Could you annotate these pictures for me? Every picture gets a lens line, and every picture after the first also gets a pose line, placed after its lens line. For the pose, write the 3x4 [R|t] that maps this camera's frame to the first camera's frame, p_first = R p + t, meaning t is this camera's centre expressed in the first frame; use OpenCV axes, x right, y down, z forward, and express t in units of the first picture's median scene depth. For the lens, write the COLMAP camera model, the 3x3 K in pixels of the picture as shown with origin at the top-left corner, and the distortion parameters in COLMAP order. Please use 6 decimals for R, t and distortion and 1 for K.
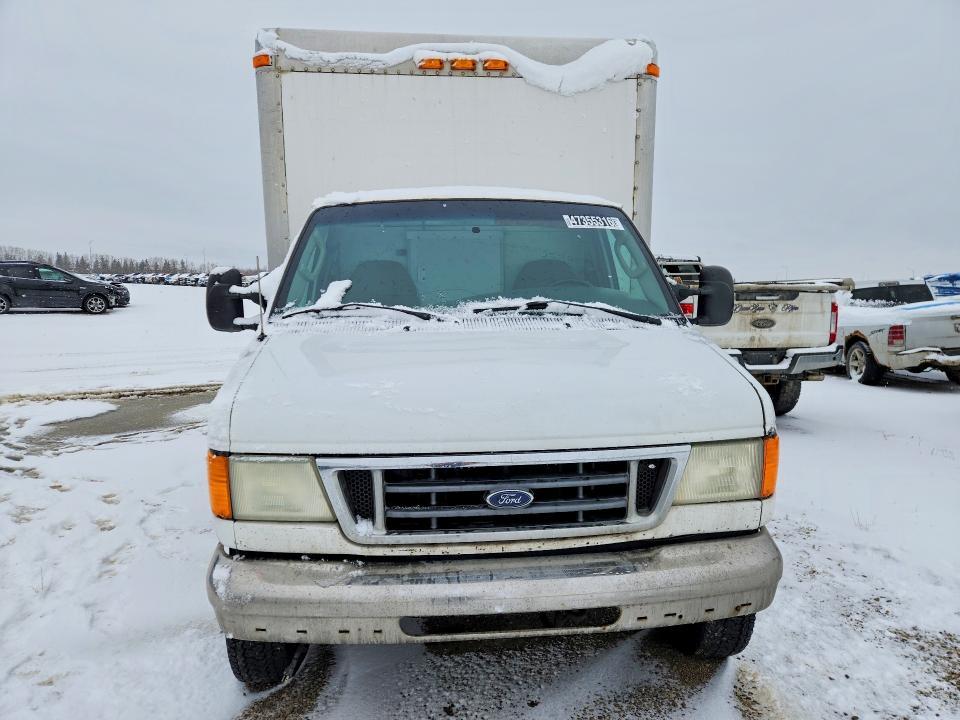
lens RADIAL K [[646.9, 0, 480.0], [0, 646.9, 360.0], [0, 0, 1]] dist [0.056179, -0.000739]
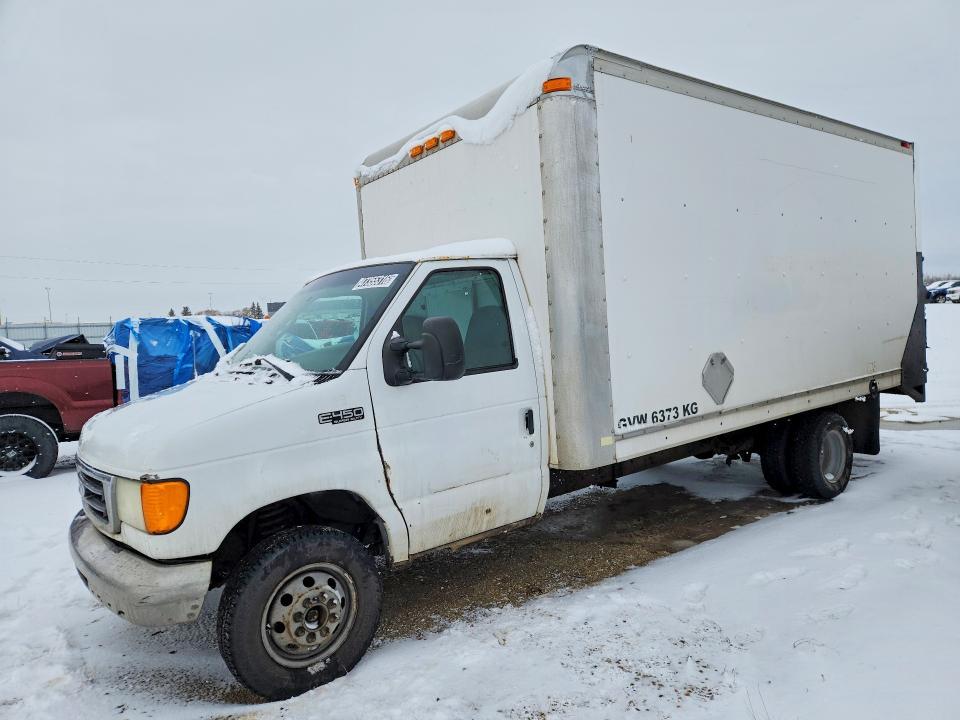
lens RADIAL K [[646.9, 0, 480.0], [0, 646.9, 360.0], [0, 0, 1]] dist [0.056179, -0.000739]
pose [[0.535610, 0.007349, -0.844433, 0.983725], [-0.037079, 0.999202, -0.014823, -0.059171], [0.843651, 0.039250, 0.535456, 0.475394]]
